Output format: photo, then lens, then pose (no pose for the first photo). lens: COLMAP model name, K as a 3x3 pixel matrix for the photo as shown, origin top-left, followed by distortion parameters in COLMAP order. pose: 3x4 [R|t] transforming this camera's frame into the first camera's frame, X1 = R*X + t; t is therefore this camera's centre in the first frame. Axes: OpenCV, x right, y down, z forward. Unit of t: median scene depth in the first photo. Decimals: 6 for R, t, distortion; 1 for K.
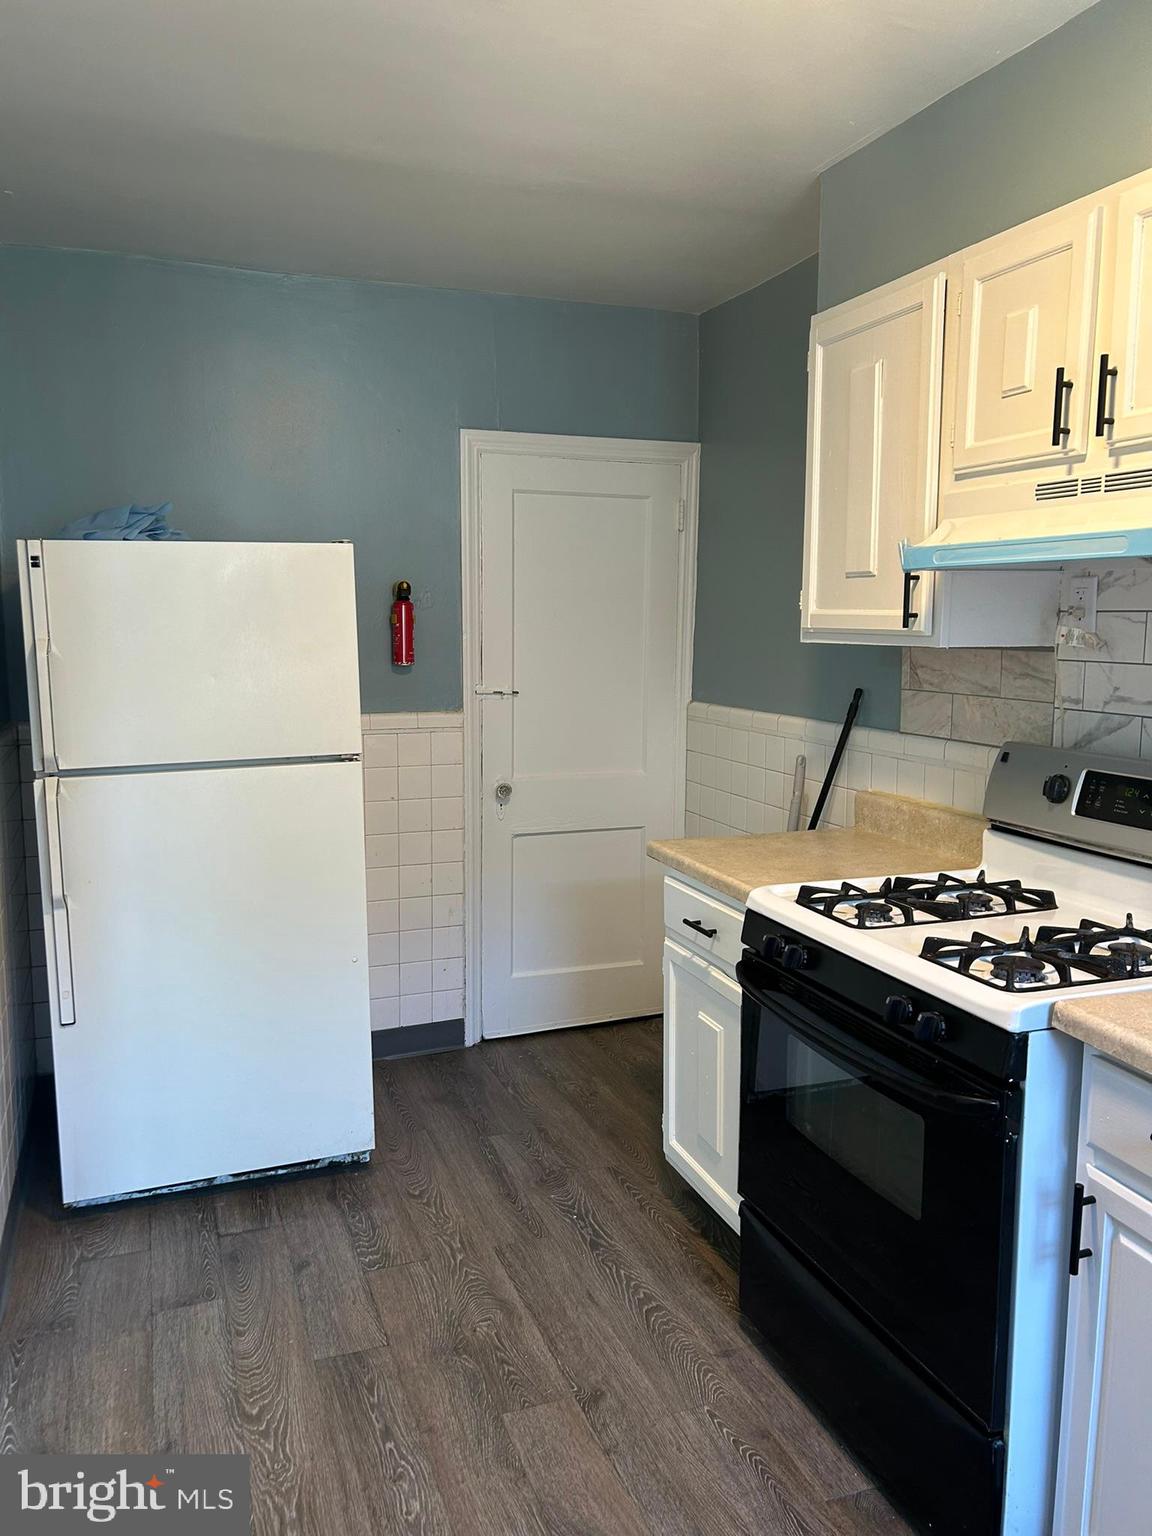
lens RADIAL K [[1167.6, 0, 576.0], [0, 1167.6, 768.0], [0, 0, 1]] dist [0.074620, -0.002979]
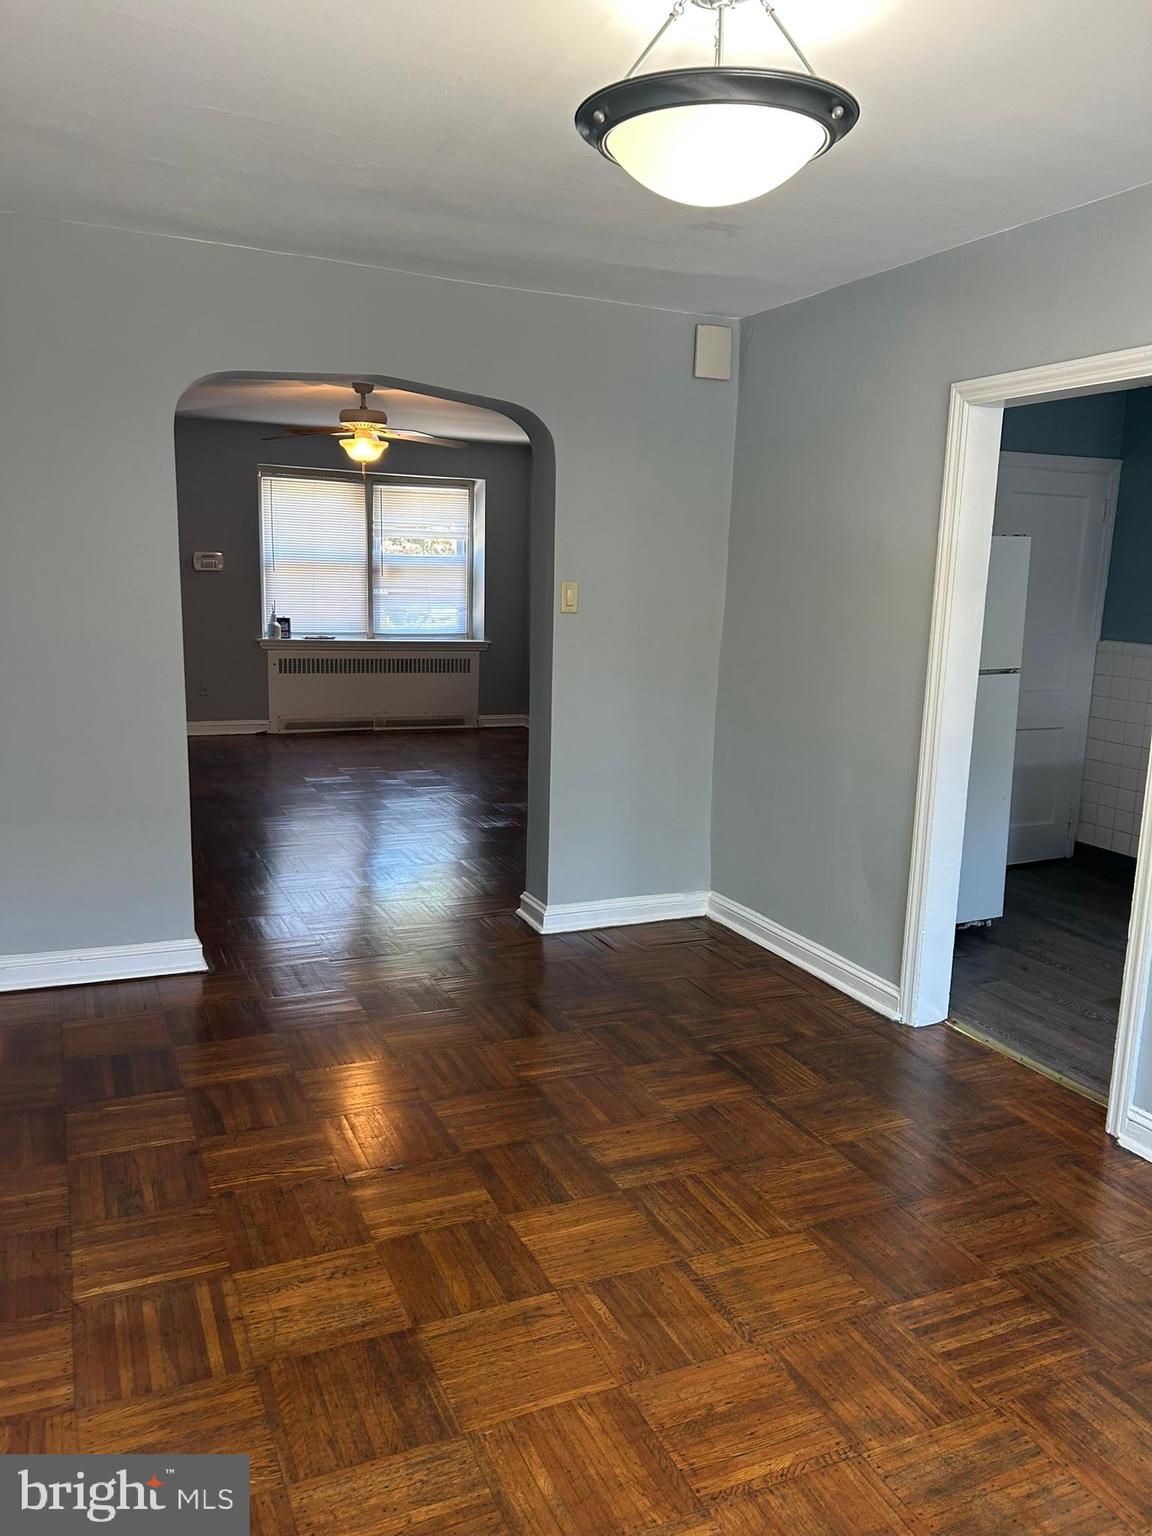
lens RADIAL K [[1167.6, 0, 576.0], [0, 1167.6, 768.0], [0, 0, 1]] dist [0.074620, -0.002979]
pose [[0.996630, 0.011948, 0.081149, -0.760800], [-0.015784, 0.998780, 0.046797, 0.047626], [-0.080491, -0.047920, 0.995603, -0.467945]]
